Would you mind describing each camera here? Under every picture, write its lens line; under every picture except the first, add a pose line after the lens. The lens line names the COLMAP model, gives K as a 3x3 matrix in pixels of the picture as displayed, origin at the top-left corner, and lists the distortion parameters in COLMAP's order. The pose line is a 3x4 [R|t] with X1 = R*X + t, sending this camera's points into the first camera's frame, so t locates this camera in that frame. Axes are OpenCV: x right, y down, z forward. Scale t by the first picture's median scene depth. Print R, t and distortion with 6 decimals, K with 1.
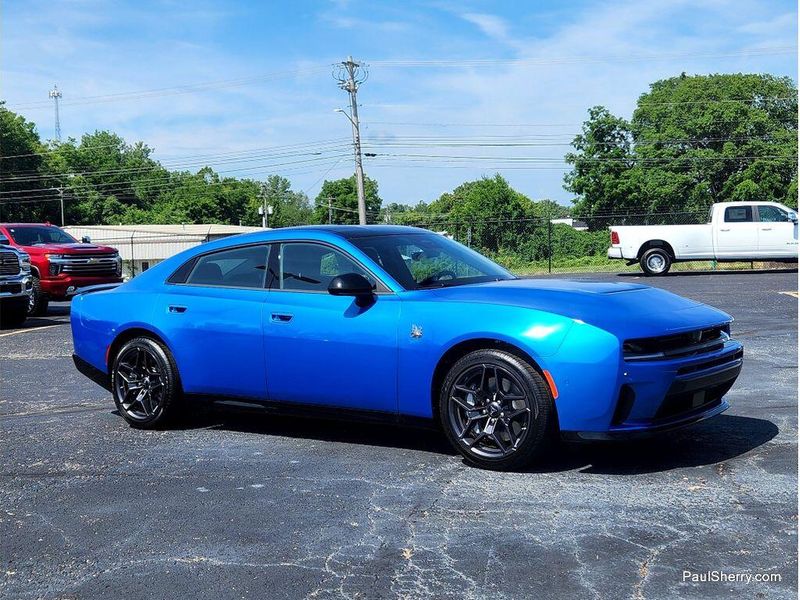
lens RADIAL K [[1058.0, 0, 400.0], [0, 1058.0, 300.0], [0, 0, 1]] dist [0.058911, -0.019377]
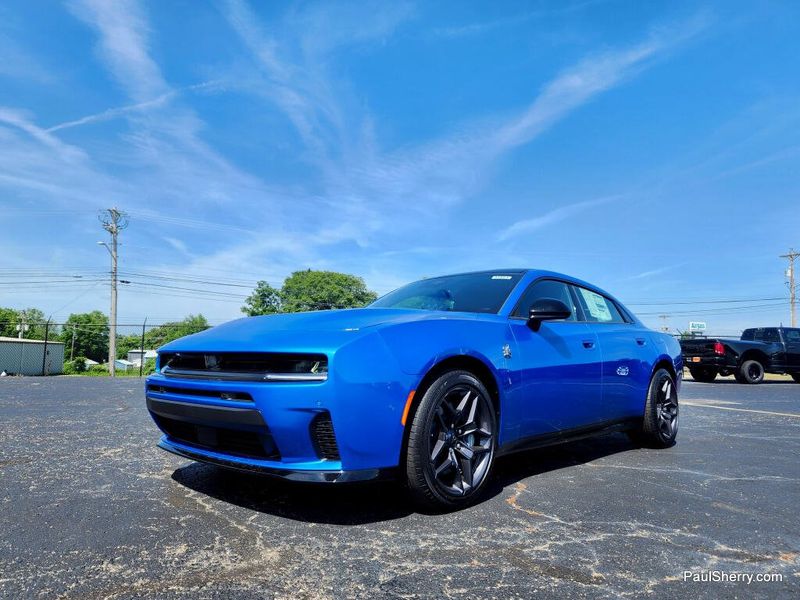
lens RADIAL K [[531.5, 0, 374.8], [0, 531.5, 308.9], [0, 0, 1]] dist [0.015713, 0.001606]
pose [[0.895840, 0.086684, 0.435840, -0.021571], [-0.016640, 0.986645, -0.162032, -0.002170], [-0.444065, 0.137902, 0.885318, 0.174376]]
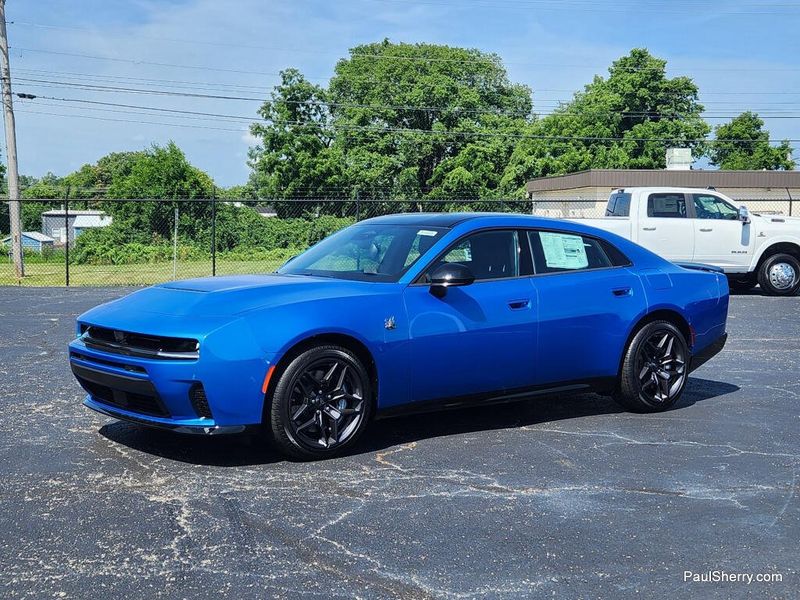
lens RADIAL K [[1127.5, 0, 388.3], [0, 1127.5, 319.4], [0, 0, 1]] dist [0.101484, -0.015512]
pose [[0.948174, 0.010607, 0.317576, -0.023733], [-0.018949, 0.999551, 0.023191, -0.007463], [-0.317187, -0.028007, 0.947949, 0.125558]]
